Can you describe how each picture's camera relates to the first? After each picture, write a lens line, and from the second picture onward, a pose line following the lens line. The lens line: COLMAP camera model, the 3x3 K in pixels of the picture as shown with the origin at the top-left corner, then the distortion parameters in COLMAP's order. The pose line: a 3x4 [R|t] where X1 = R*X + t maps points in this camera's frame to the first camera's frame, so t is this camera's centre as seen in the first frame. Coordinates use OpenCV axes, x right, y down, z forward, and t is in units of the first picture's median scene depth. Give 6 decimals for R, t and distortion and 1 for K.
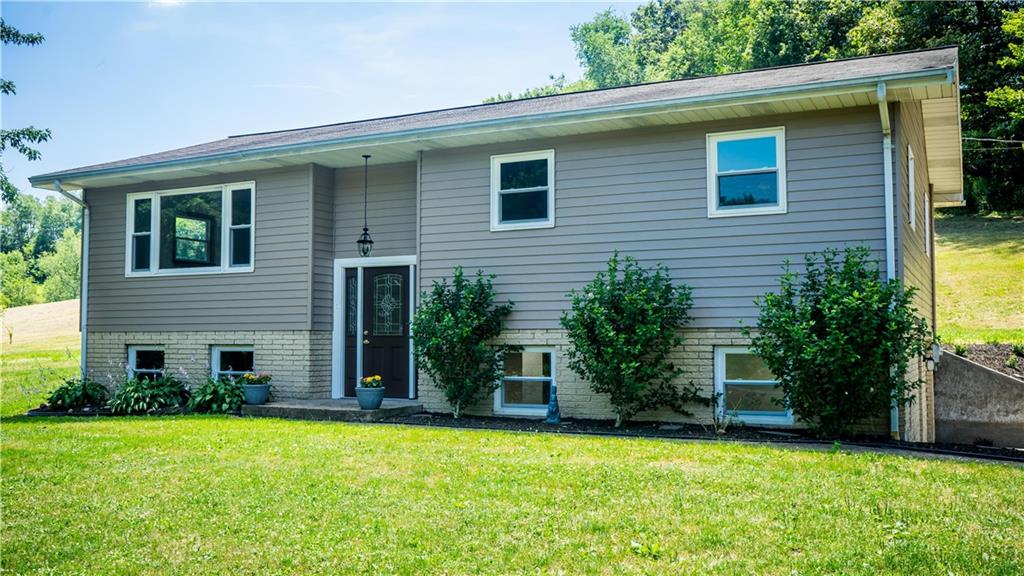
lens RADIAL K [[951.4, 0, 512.0], [0, 951.4, 288.0], [0, 0, 1]] dist [-0.040841, 0.011925]
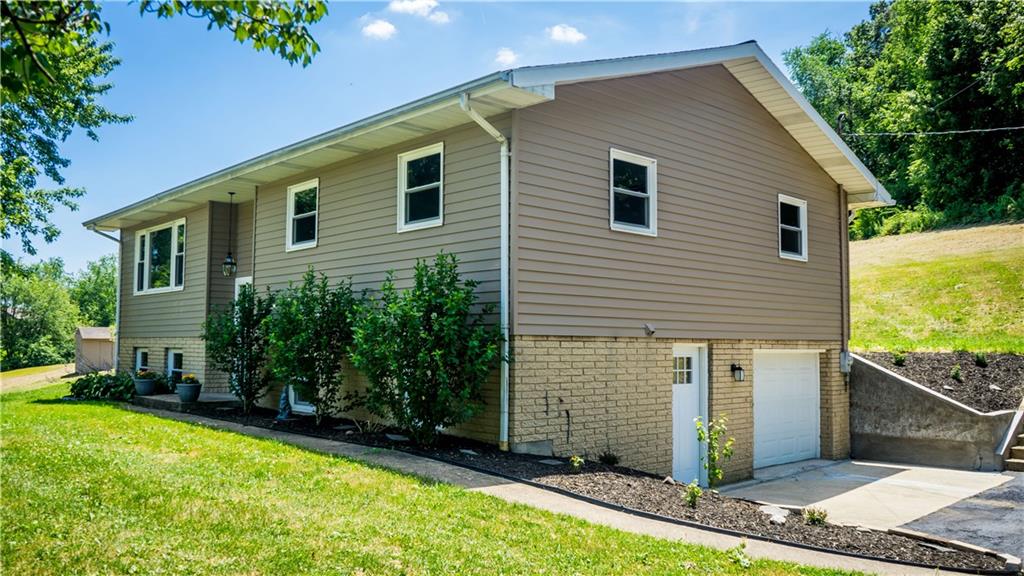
lens RADIAL K [[835.2, 0, 512.0], [0, 835.2, 288.0], [0, 0, 1]] dist [-0.081967, 0.005066]
pose [[0.934785, -0.019214, -0.354694, 0.437236], [0.014534, 0.999769, -0.015855, 0.003105], [0.354917, 0.009666, 0.934848, 0.111555]]
